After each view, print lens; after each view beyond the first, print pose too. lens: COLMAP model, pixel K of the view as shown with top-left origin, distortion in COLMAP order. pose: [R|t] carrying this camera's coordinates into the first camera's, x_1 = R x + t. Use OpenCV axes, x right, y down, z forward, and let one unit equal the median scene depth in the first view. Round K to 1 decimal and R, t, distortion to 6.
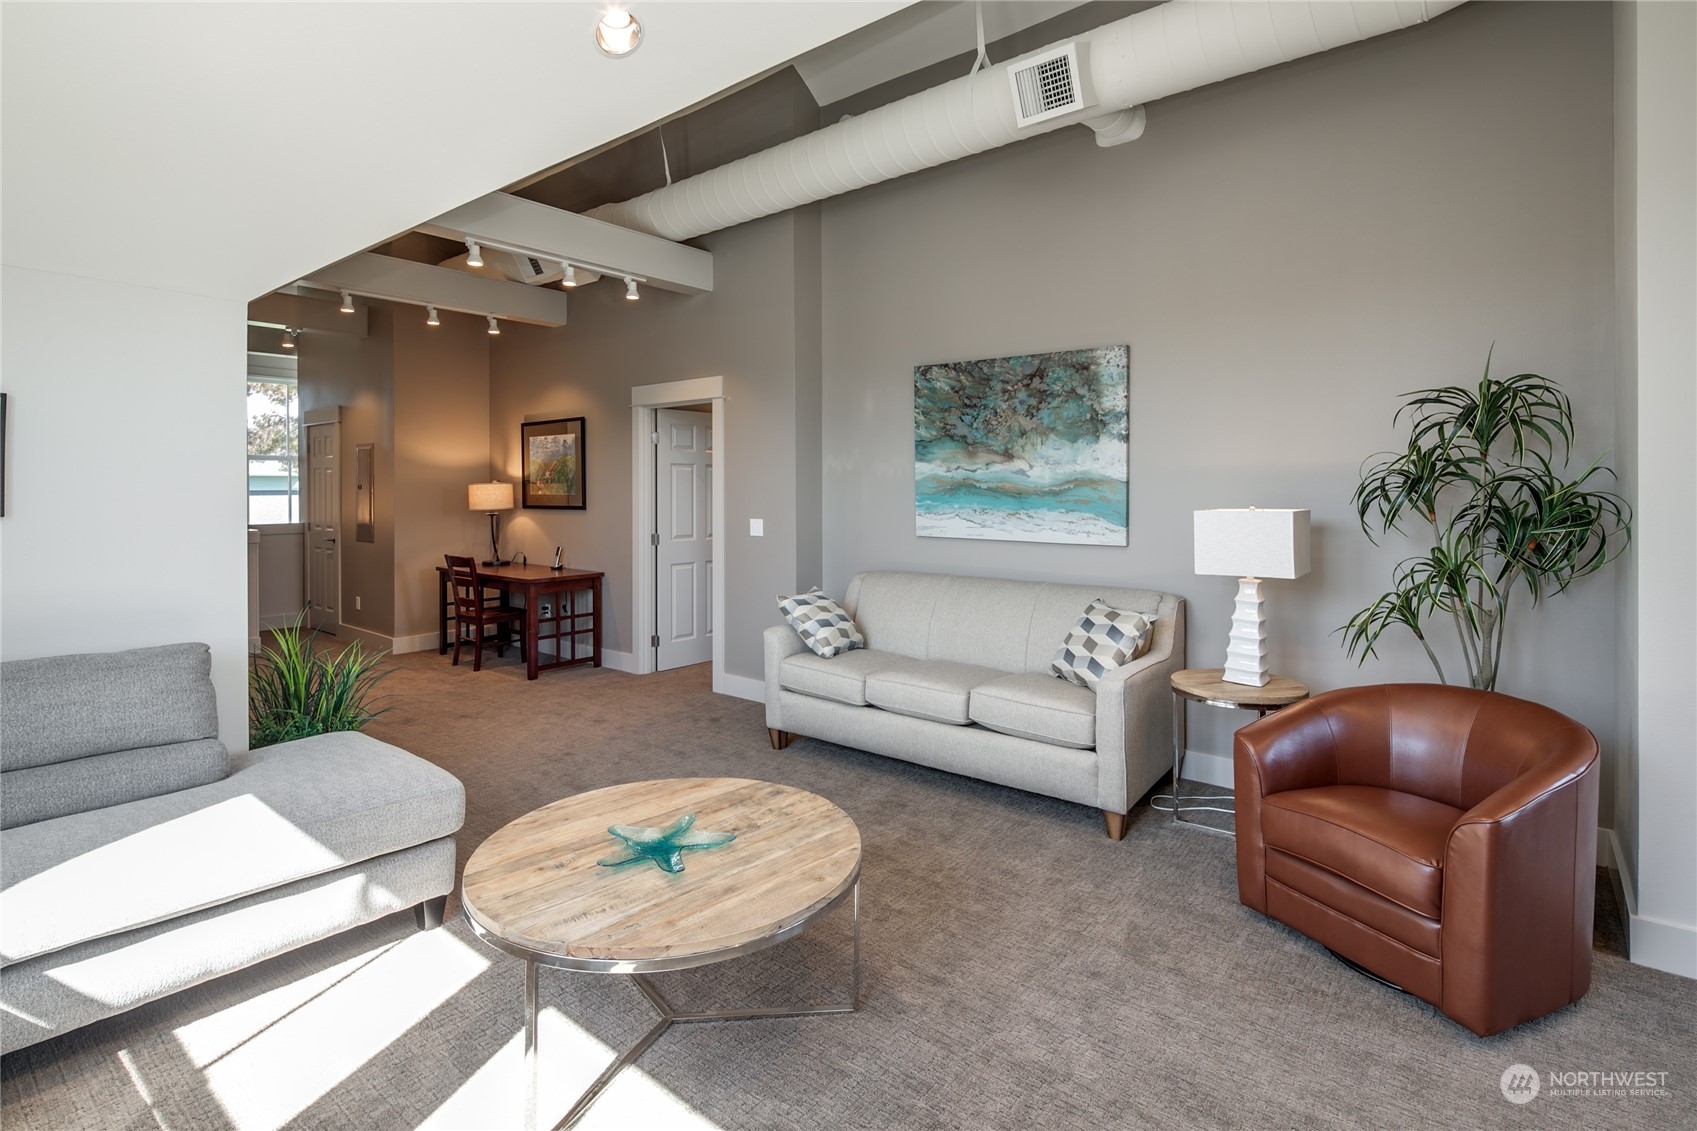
lens RADIAL K [[823.7, 0, 847.8], [0, 823.7, 489.7], [0, 0, 1]] dist [0.003050, 0.000747]
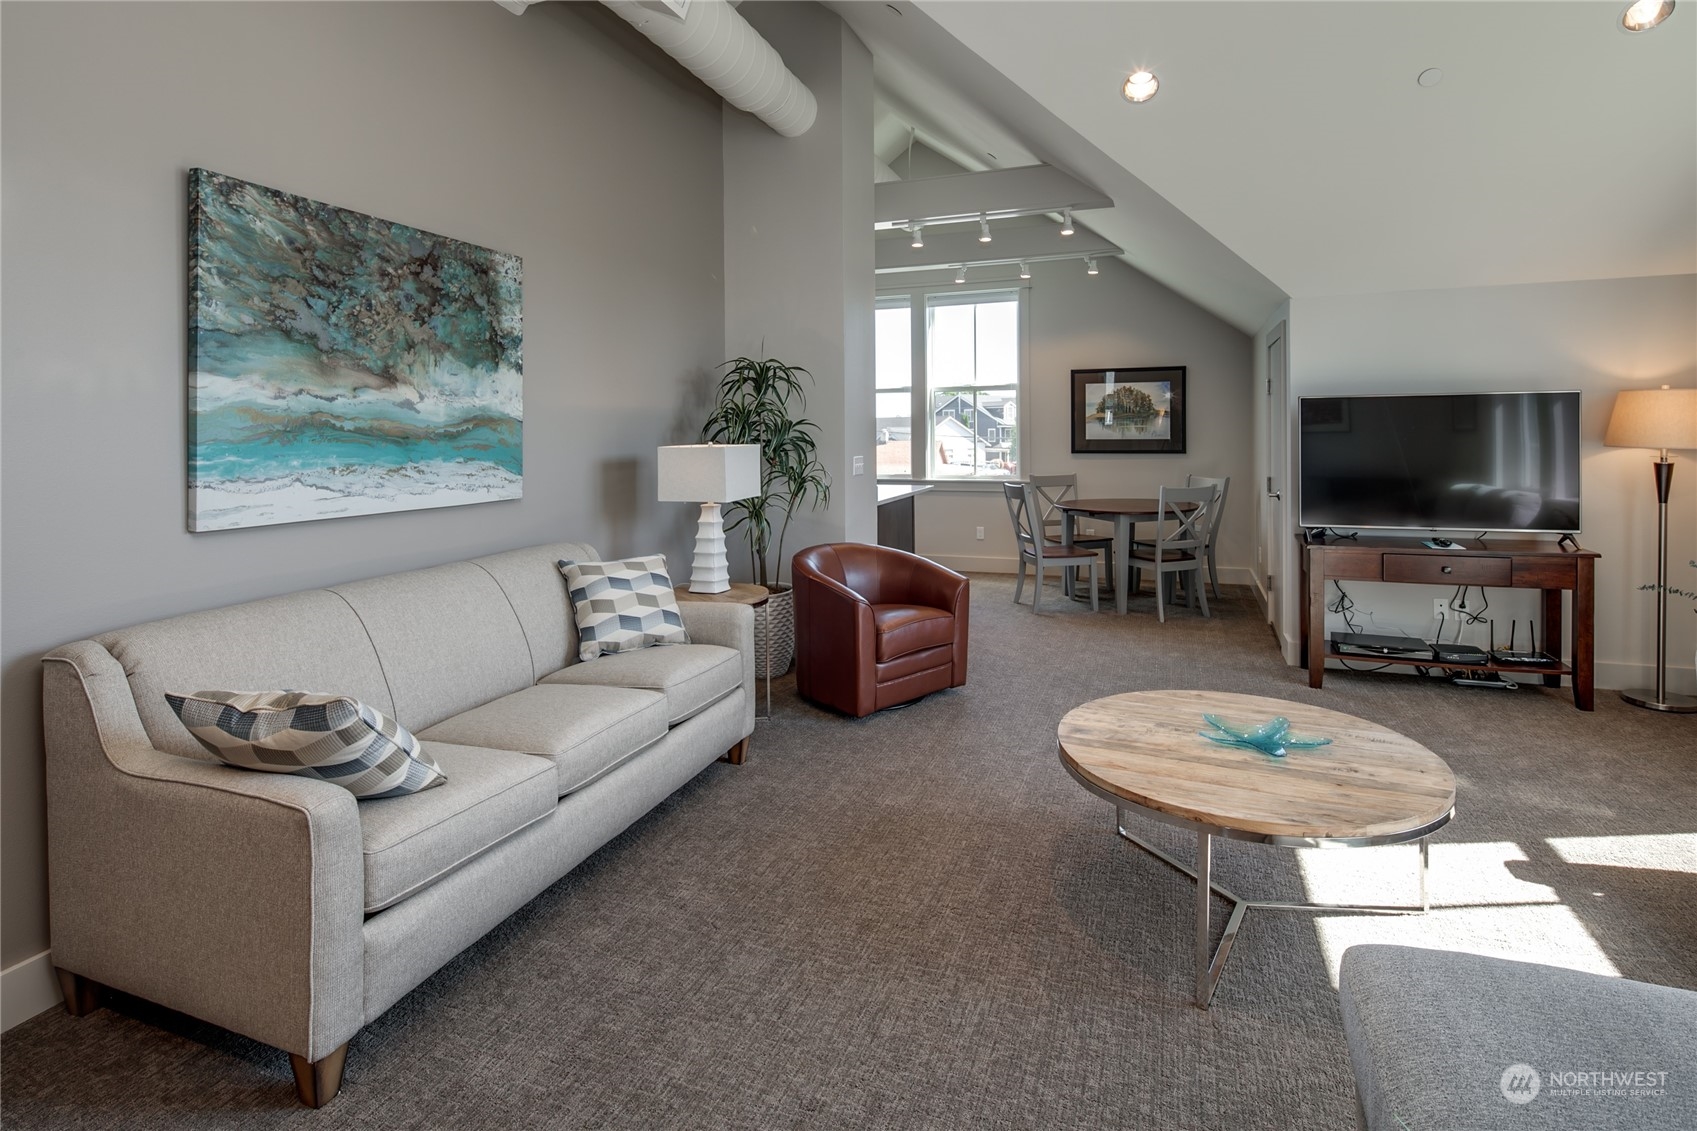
lens RADIAL K [[814.5, 0, 839.3], [0, 814.5, 440.8], [0, 0, 1]] dist [0.002257, 0.000723]
pose [[-0.286795, -0.009372, 0.957946, -0.504311], [0.013020, 0.999822, 0.013679, 0.003030], [-0.957903, 0.016396, -0.286622, 0.855351]]
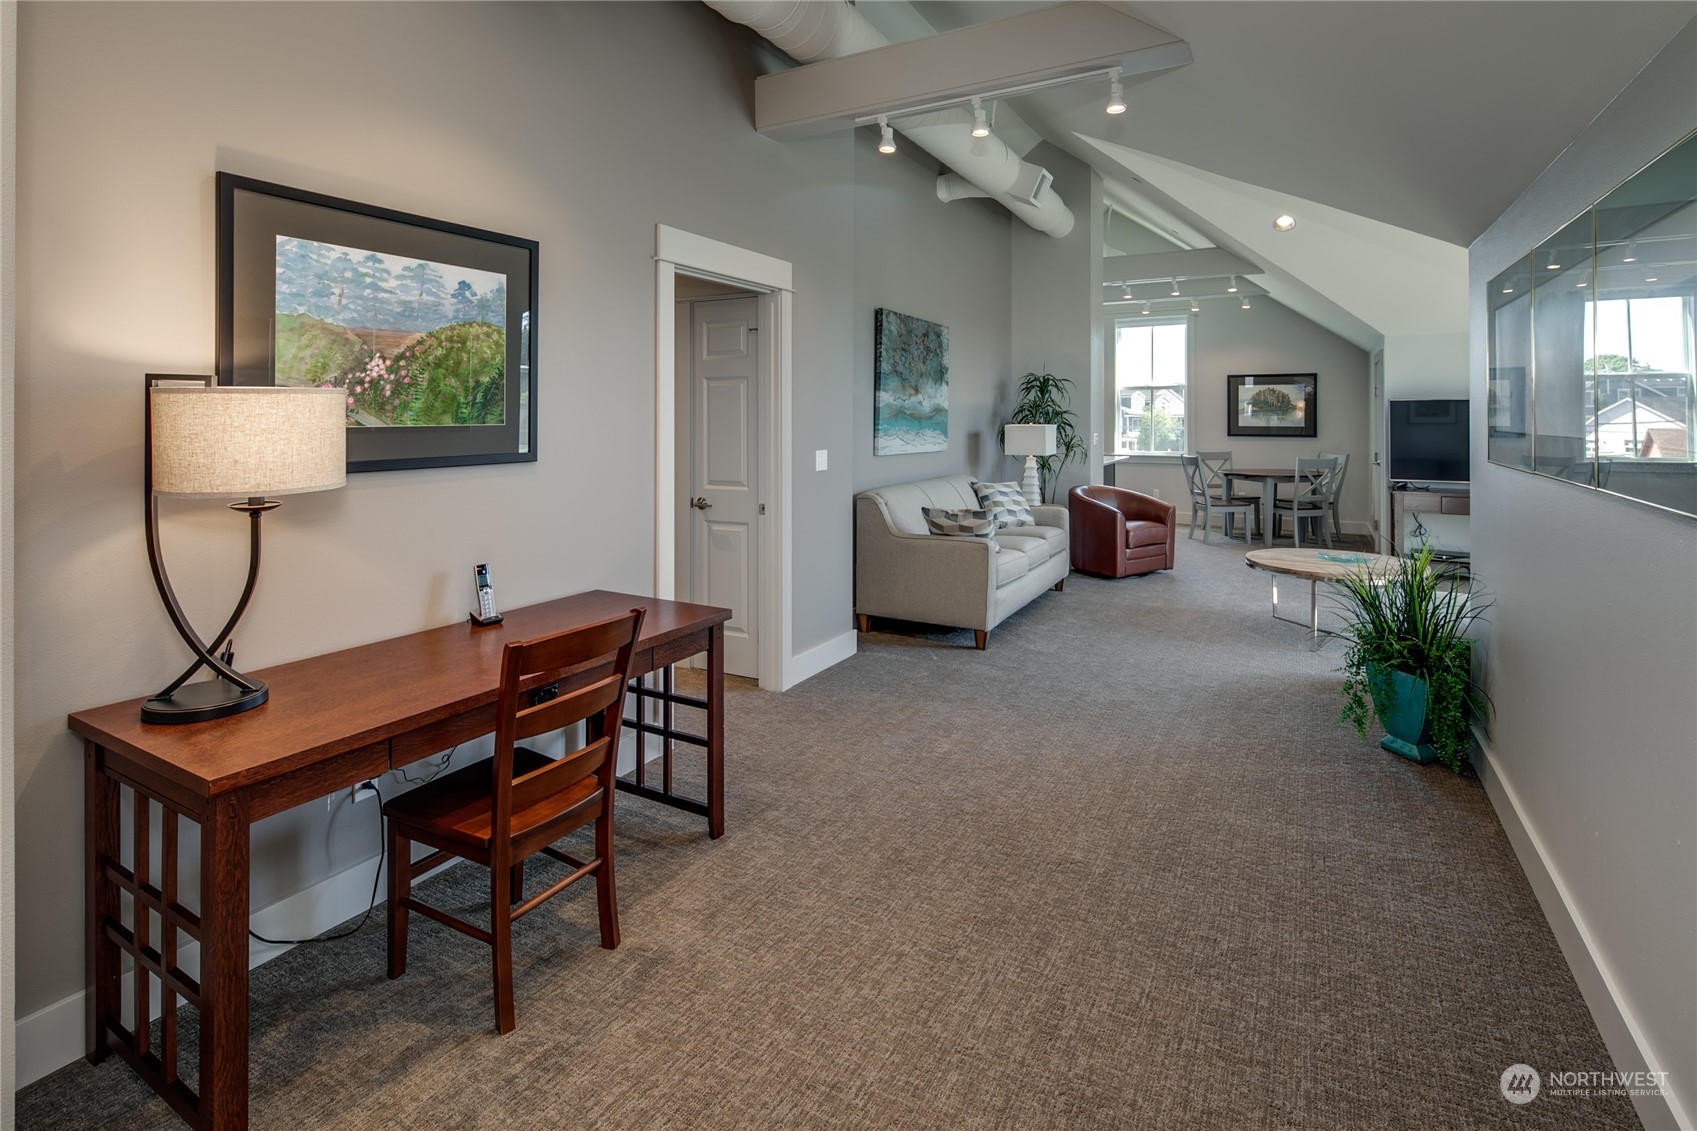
lens RADIAL K [[804.9, 0, 847.3], [0, 804.9, 413.5], [0, 0, 1]] dist [0.001203, 0.000220]
pose [[-0.155852, 0.004946, 0.987768, -1.108964], [0.001852, 0.999987, -0.004715, 0.002880], [-0.987779, 0.001094, -0.155859, 1.329528]]
